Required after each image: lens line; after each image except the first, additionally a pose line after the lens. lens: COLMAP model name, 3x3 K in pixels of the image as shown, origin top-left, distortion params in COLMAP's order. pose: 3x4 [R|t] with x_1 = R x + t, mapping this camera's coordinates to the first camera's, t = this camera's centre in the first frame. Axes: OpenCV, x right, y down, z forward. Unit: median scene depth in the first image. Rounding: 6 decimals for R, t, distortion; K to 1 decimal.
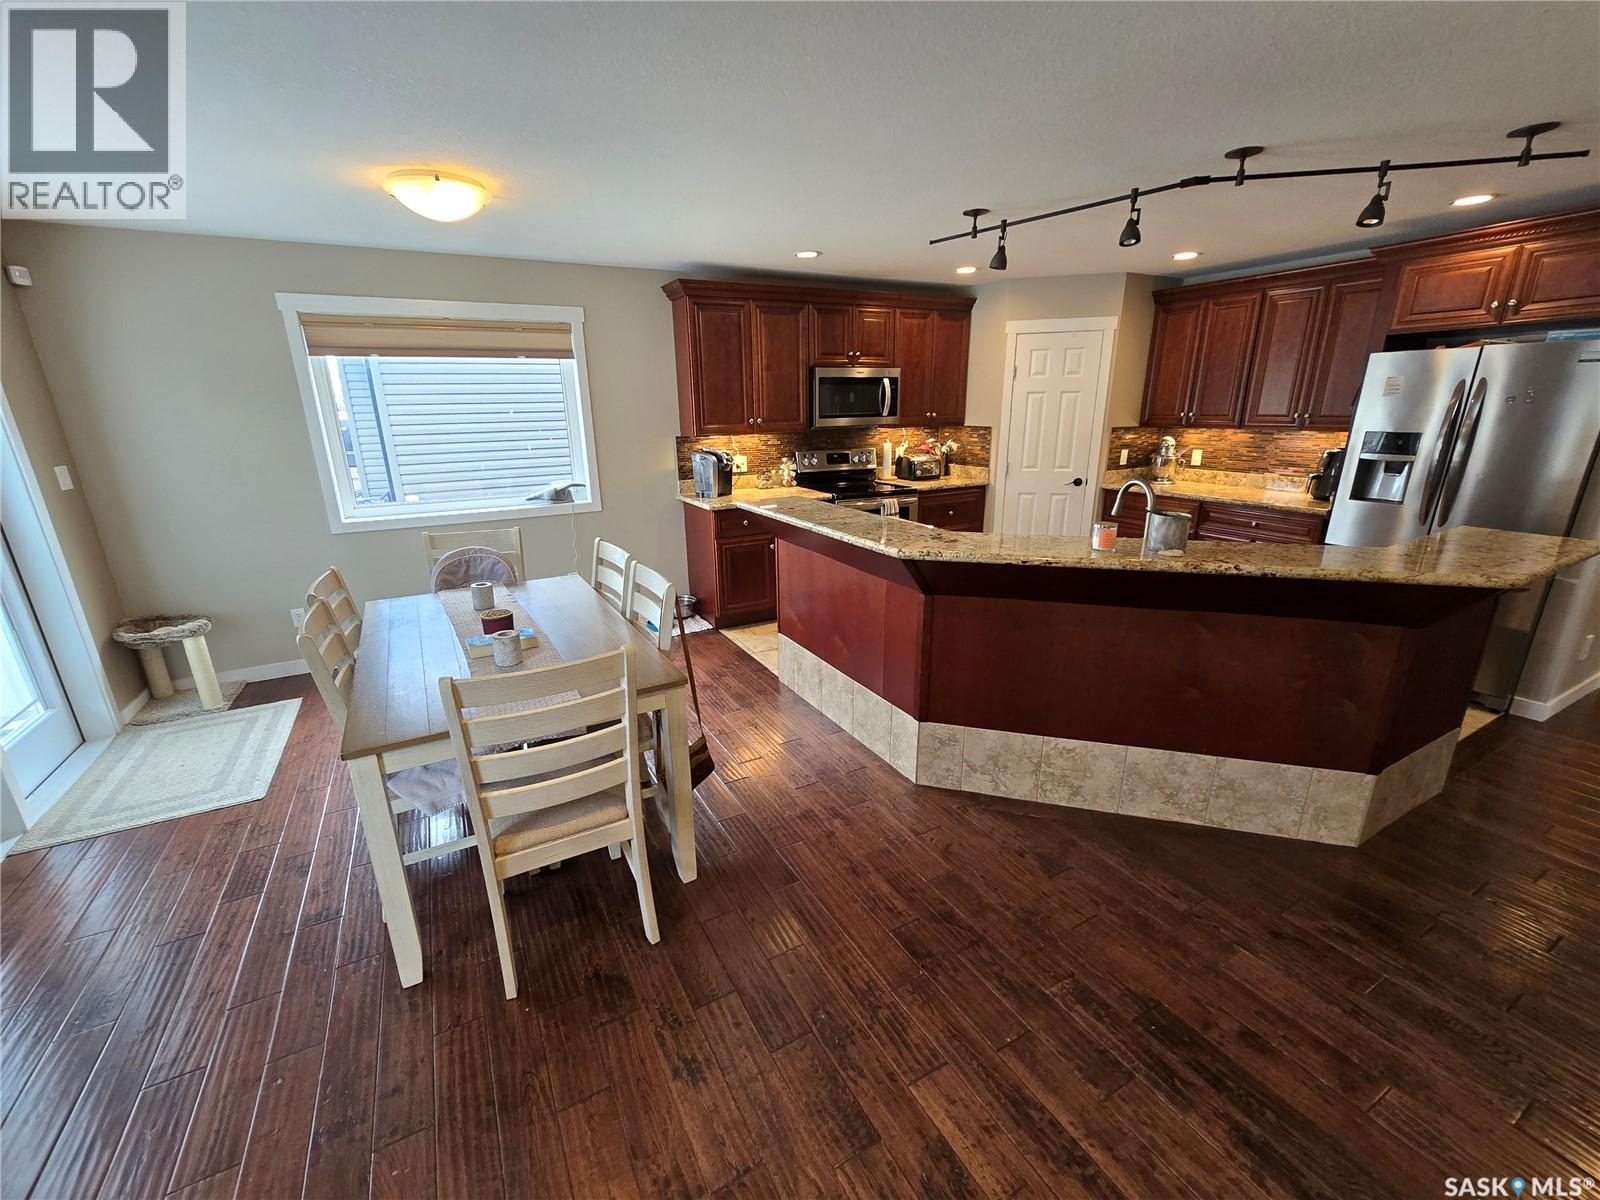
lens RADIAL K [[655.0, 0, 794.8], [0, 655.0, 606.7], [0, 0, 1]] dist [0.002126, -0.000354]
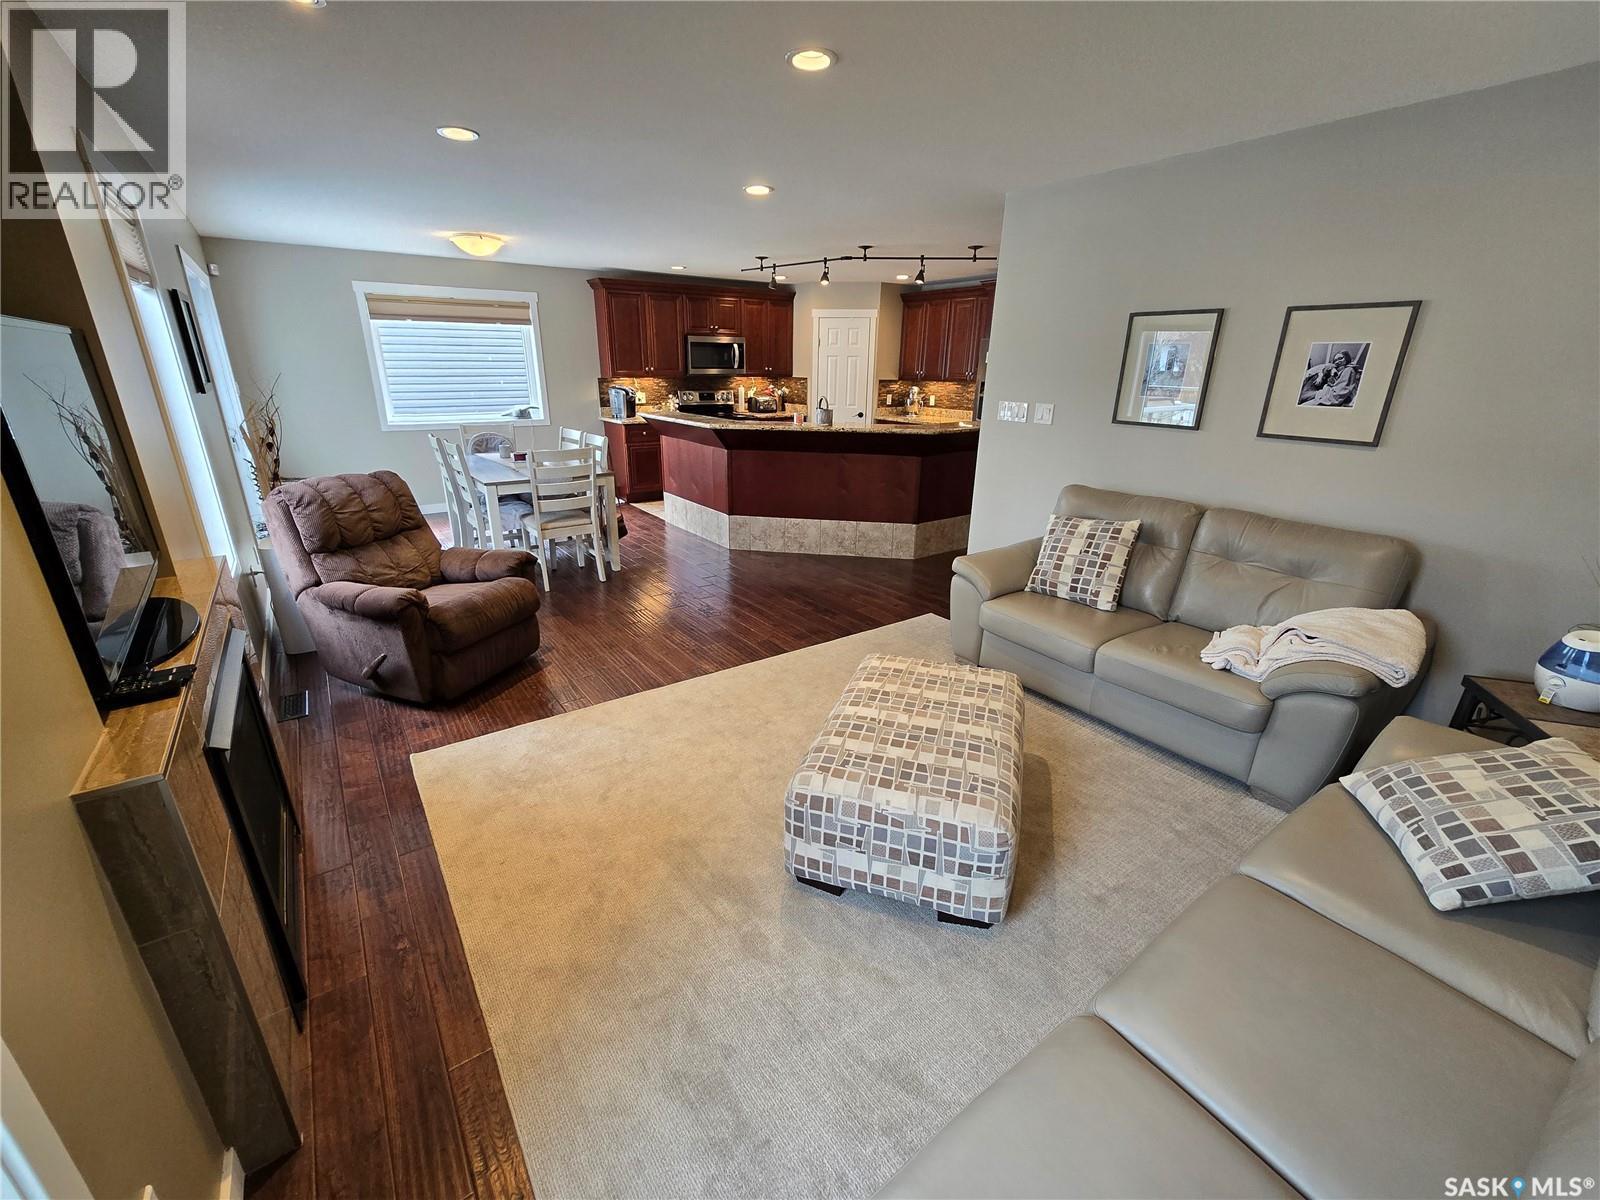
lens RADIAL K [[655.0, 0, 791.0], [0, 655.0, 601.3], [0, 0, 1]] dist [0.002126, -0.000354]
pose [[0.992216, -0.016687, 0.123402, 0.070001], [0.011142, 0.998903, 0.045489, 0.198341], [-0.124025, -0.043760, 0.991314, -0.602403]]
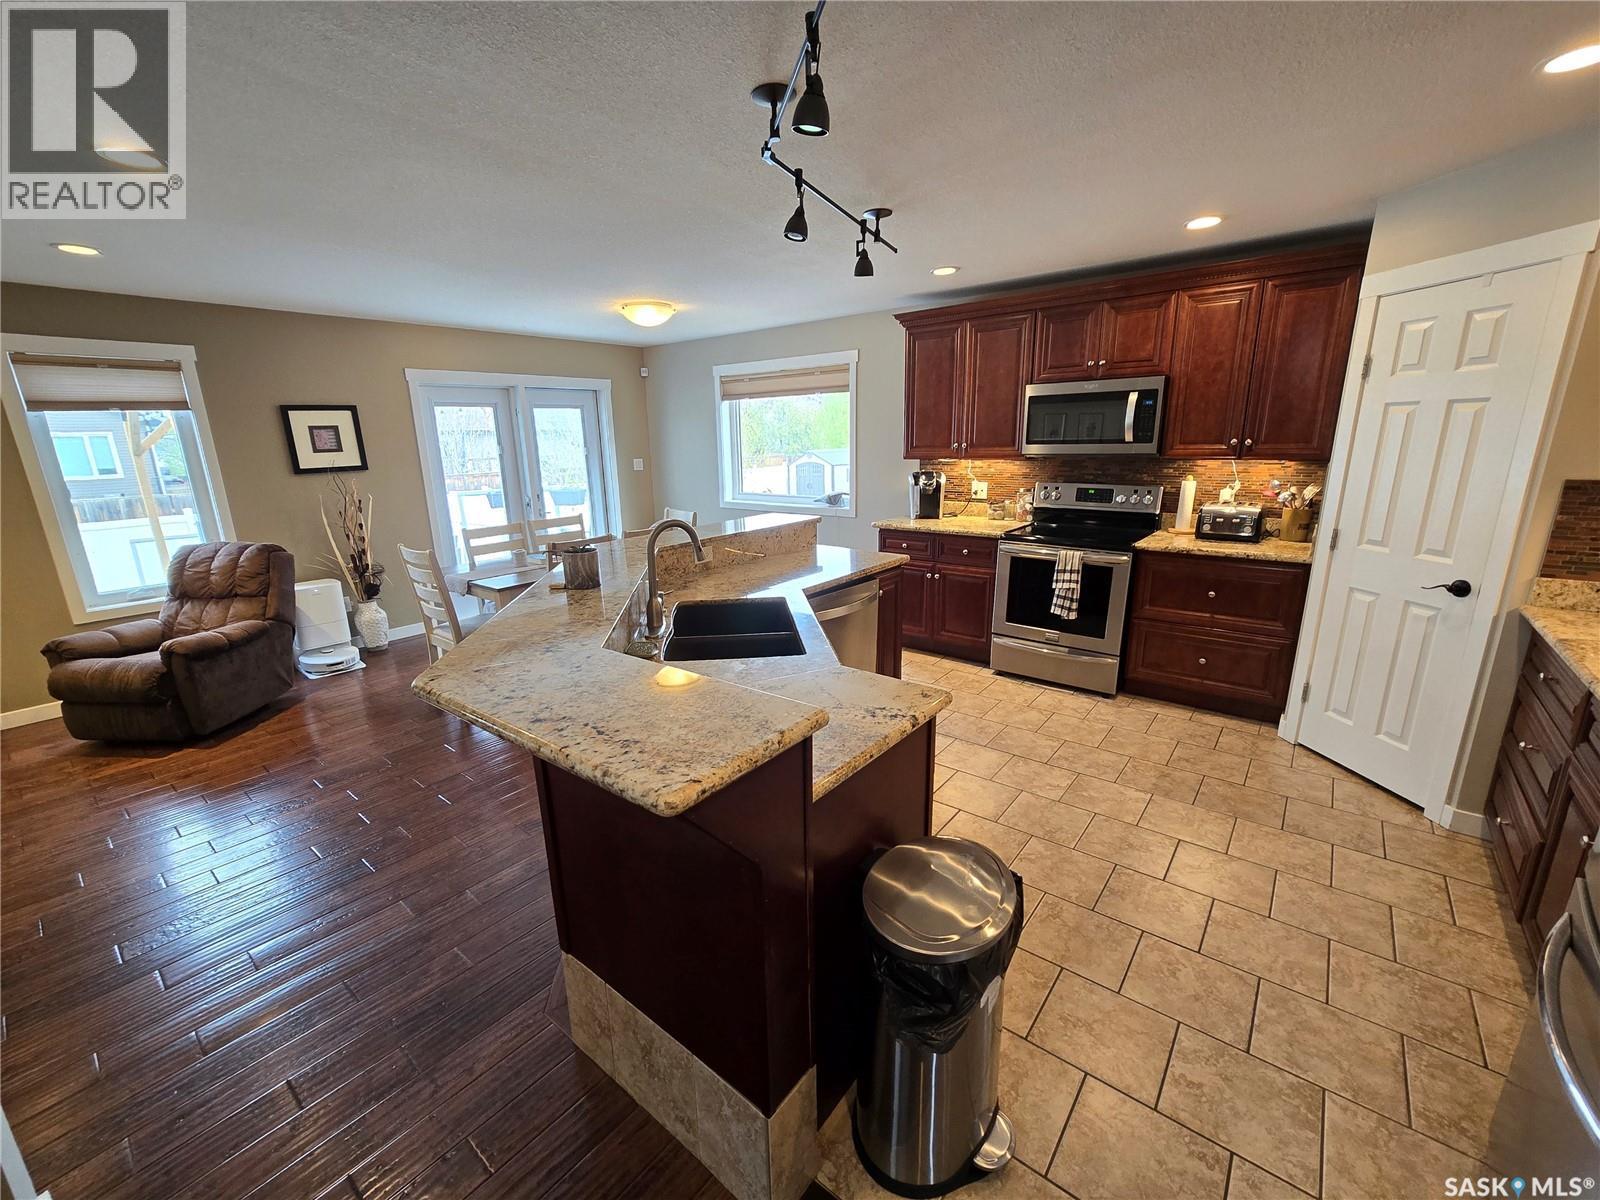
lens RADIAL K [[655.0, 0, 797.4], [0, 655.0, 601.8], [0, 0, 1]] dist [0.002126, -0.000354]
pose [[0.387942, 0.235797, -0.891011, 0.724064], [-0.261225, 0.955210, 0.139050, -0.132101], [0.883891, 0.178811, 0.432162, 0.405313]]
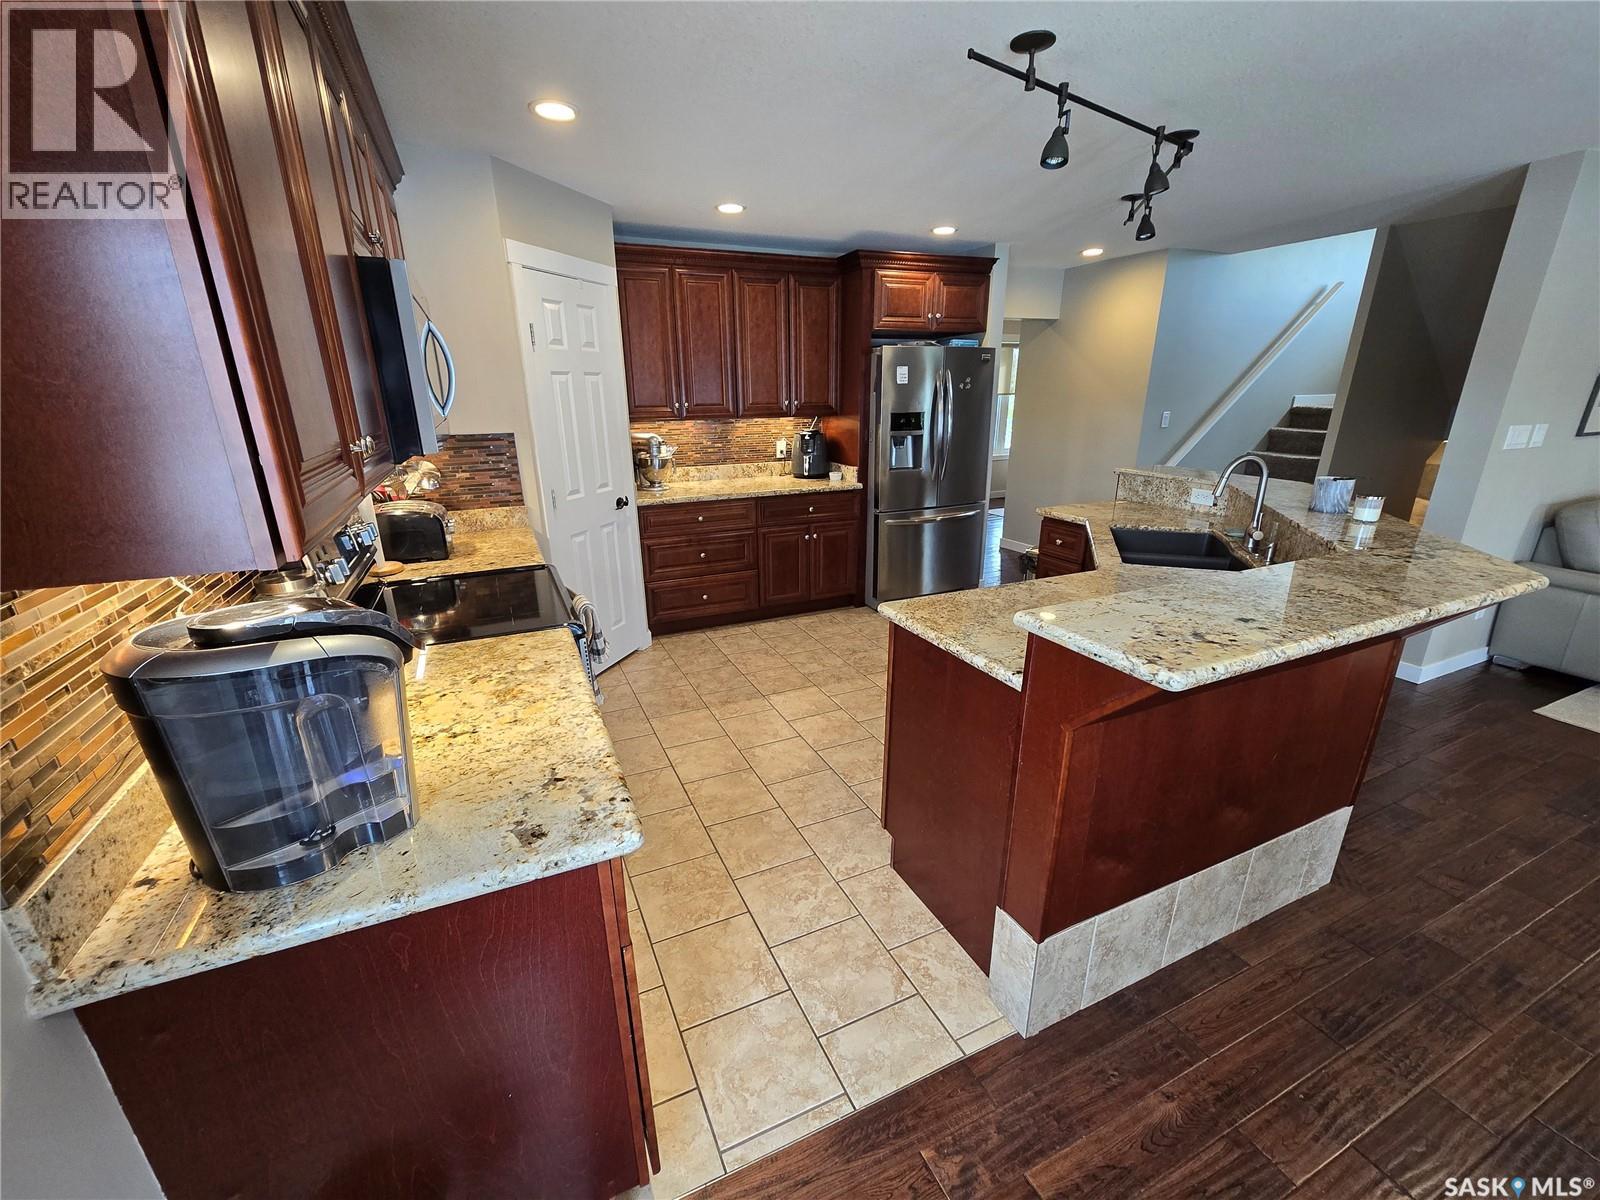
lens RADIAL K [[655.0, 0, 795.9], [0, 655.0, 605.1], [0, 0, 1]] dist [0.002126, -0.000354]
pose [[0.075228, -0.300467, 0.950821, -0.271205], [0.306145, 0.914431, 0.264746, -0.236702], [-0.949008, 0.271172, 0.160777, 0.799029]]
